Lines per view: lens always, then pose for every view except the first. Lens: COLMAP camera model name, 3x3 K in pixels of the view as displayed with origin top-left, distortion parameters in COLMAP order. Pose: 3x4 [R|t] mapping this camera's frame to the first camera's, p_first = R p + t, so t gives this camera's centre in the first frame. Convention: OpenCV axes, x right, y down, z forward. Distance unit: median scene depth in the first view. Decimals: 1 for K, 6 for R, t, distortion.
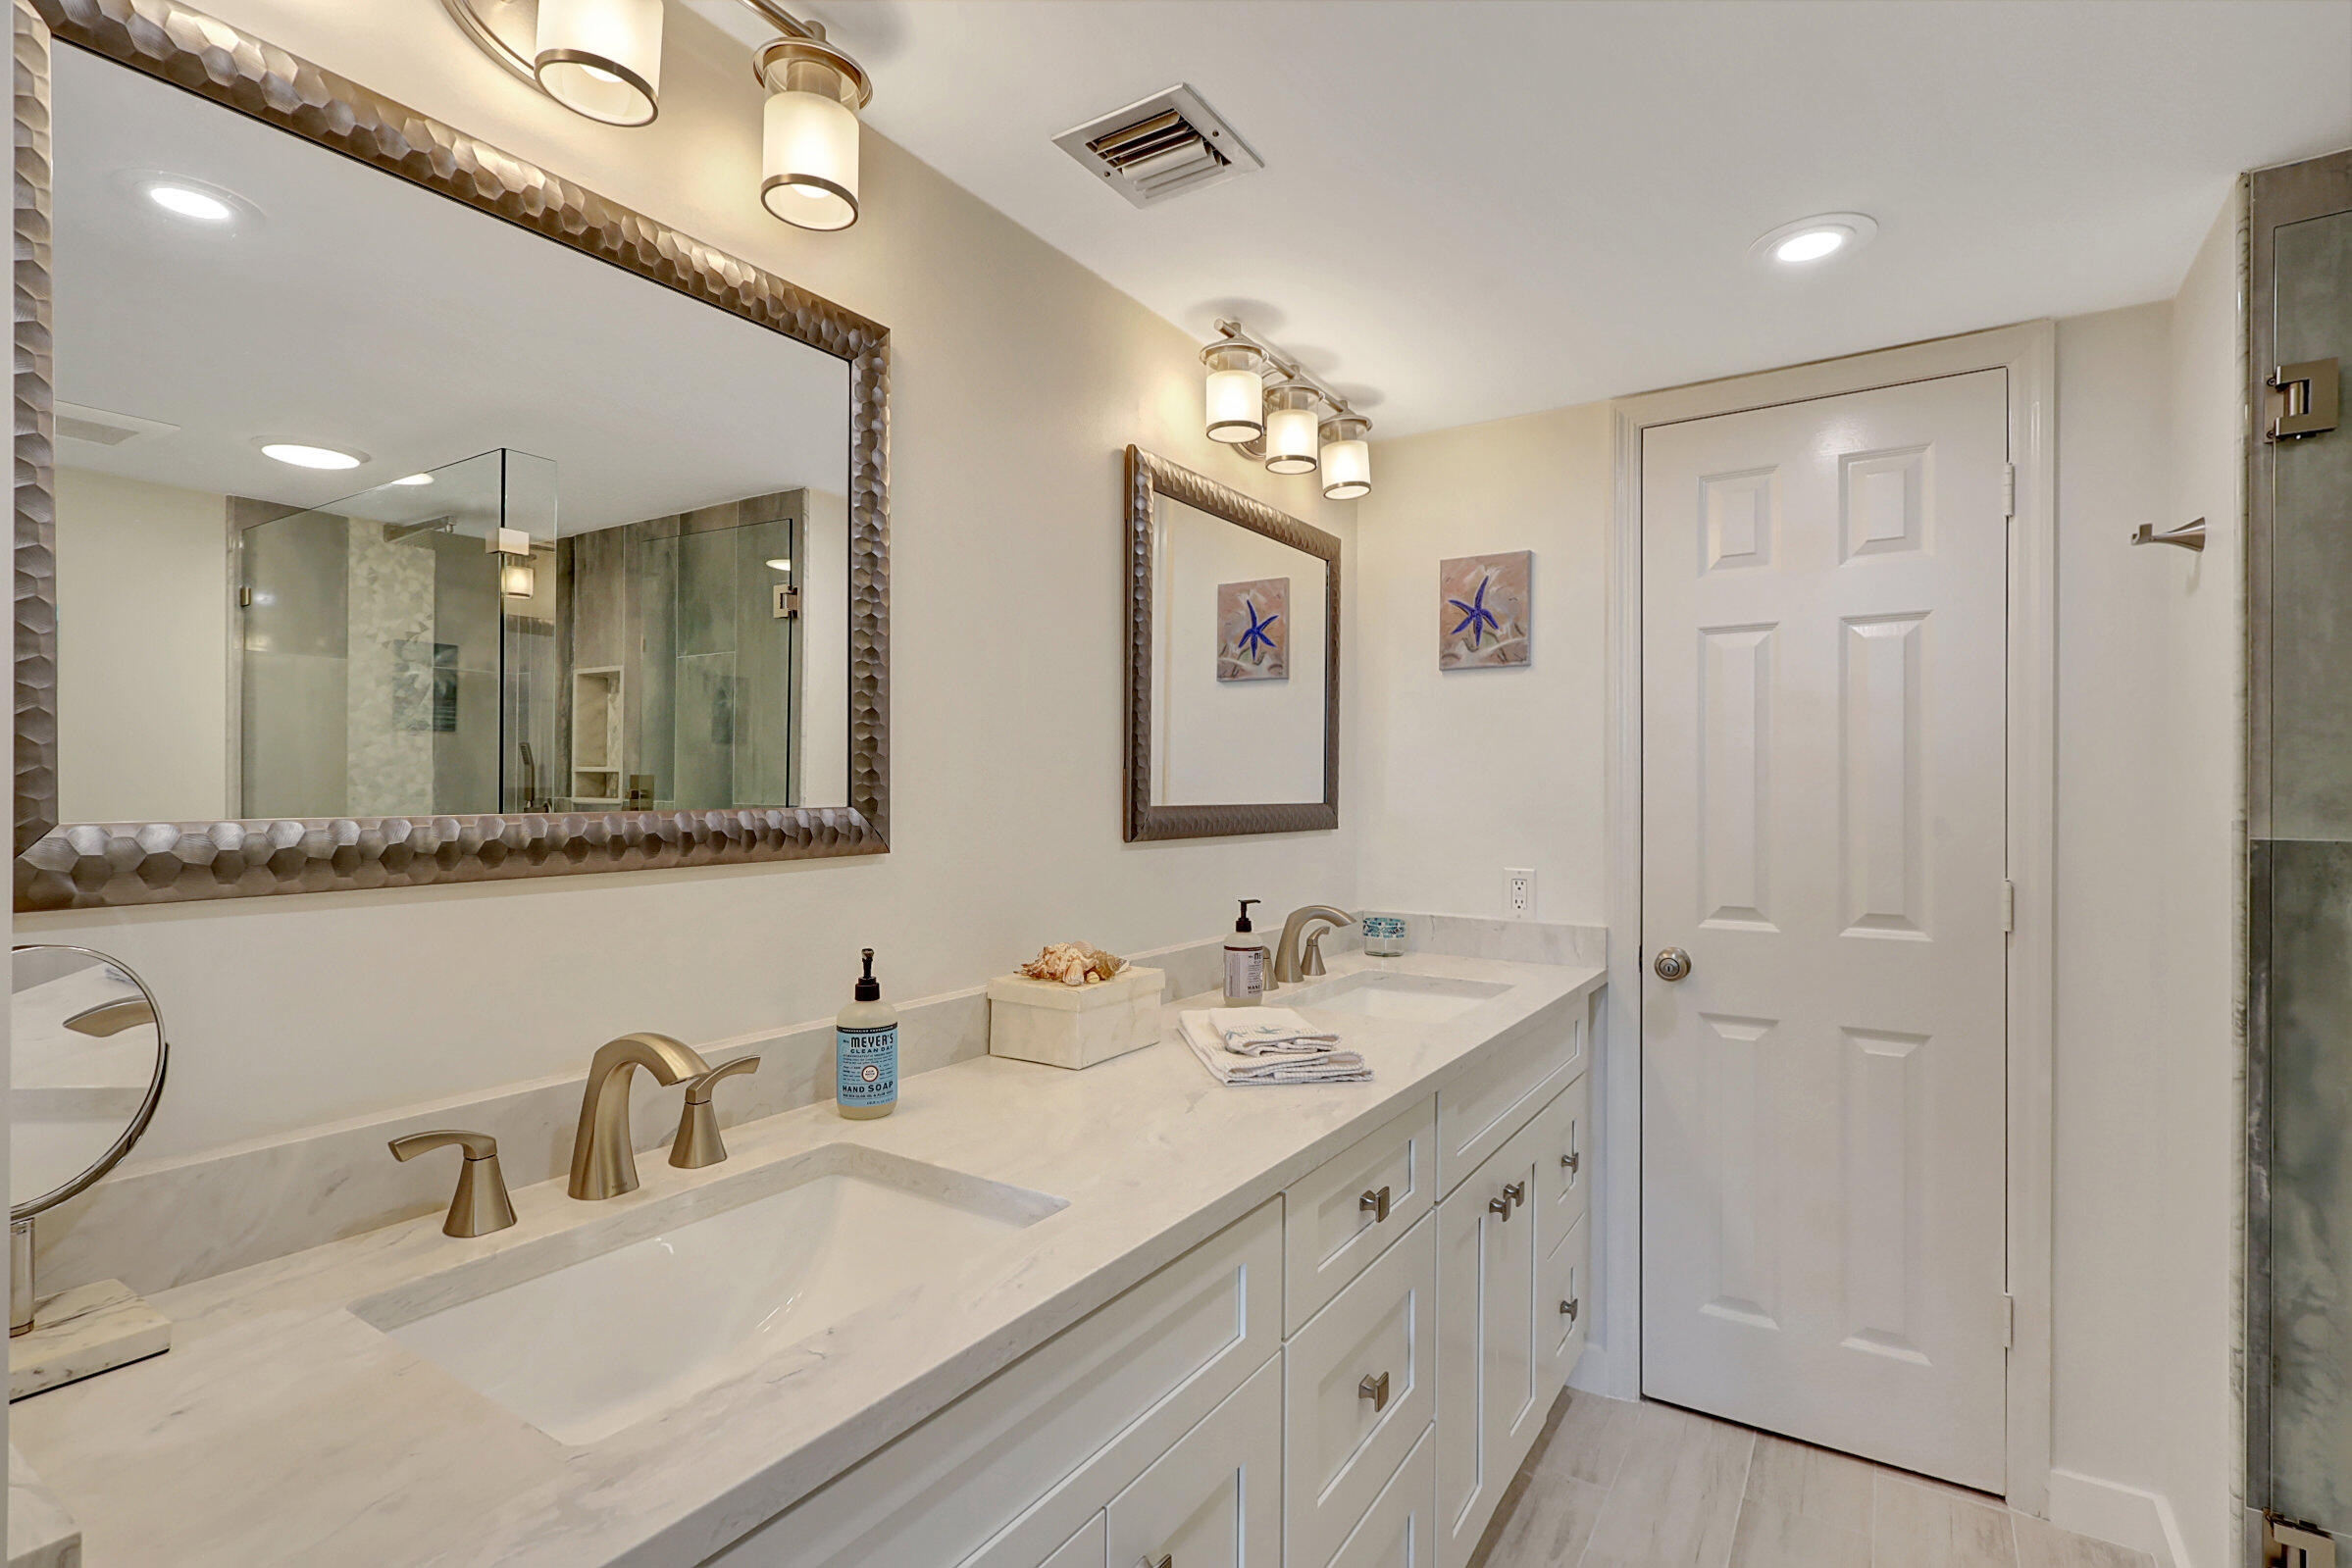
lens RADIAL K [[1108.4, 0, 1176.5], [0, 1108.4, 791.0], [0, 0, 1]] dist [0.001492, 0.002936]
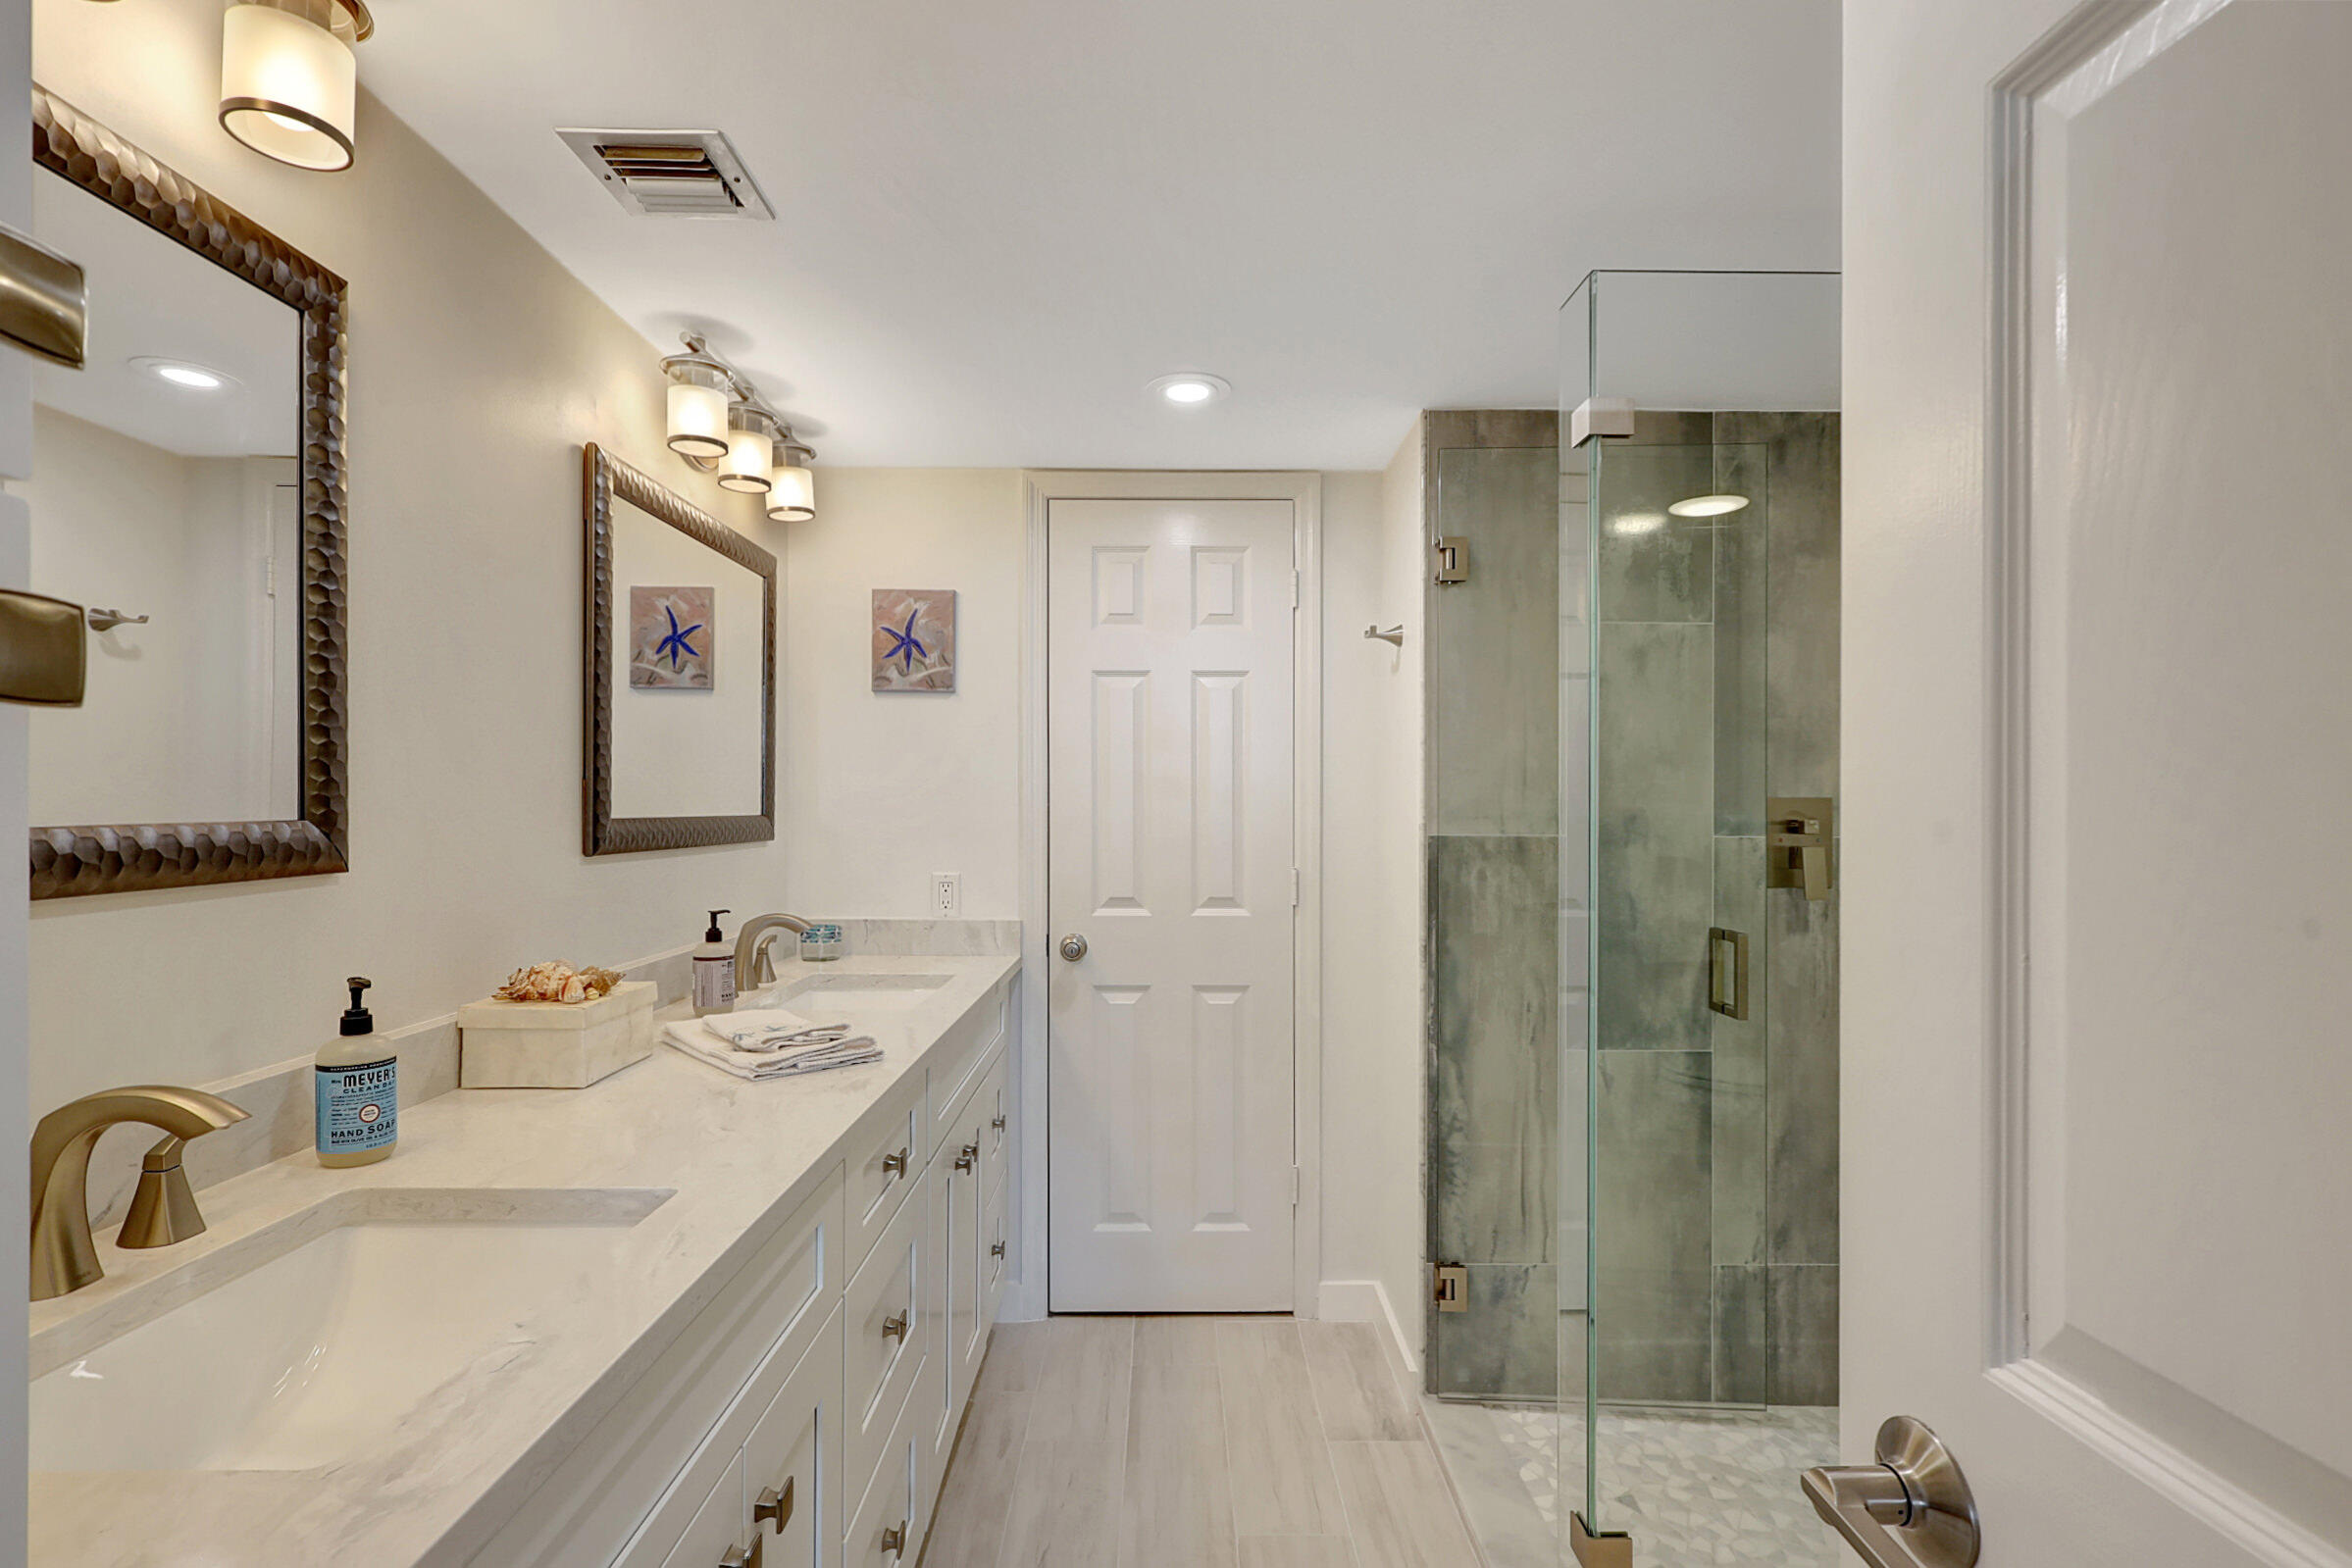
lens RADIAL K [[1108.4, 0, 1176.5], [0, 1108.4, 791.0], [0, 0, 1]] dist [0.001492, 0.002936]
pose [[0.834016, 0.008270, 0.551679, -0.182061], [-0.002152, 0.999929, -0.011735, -0.000065], [-0.551736, 0.008600, 0.833974, -0.099595]]
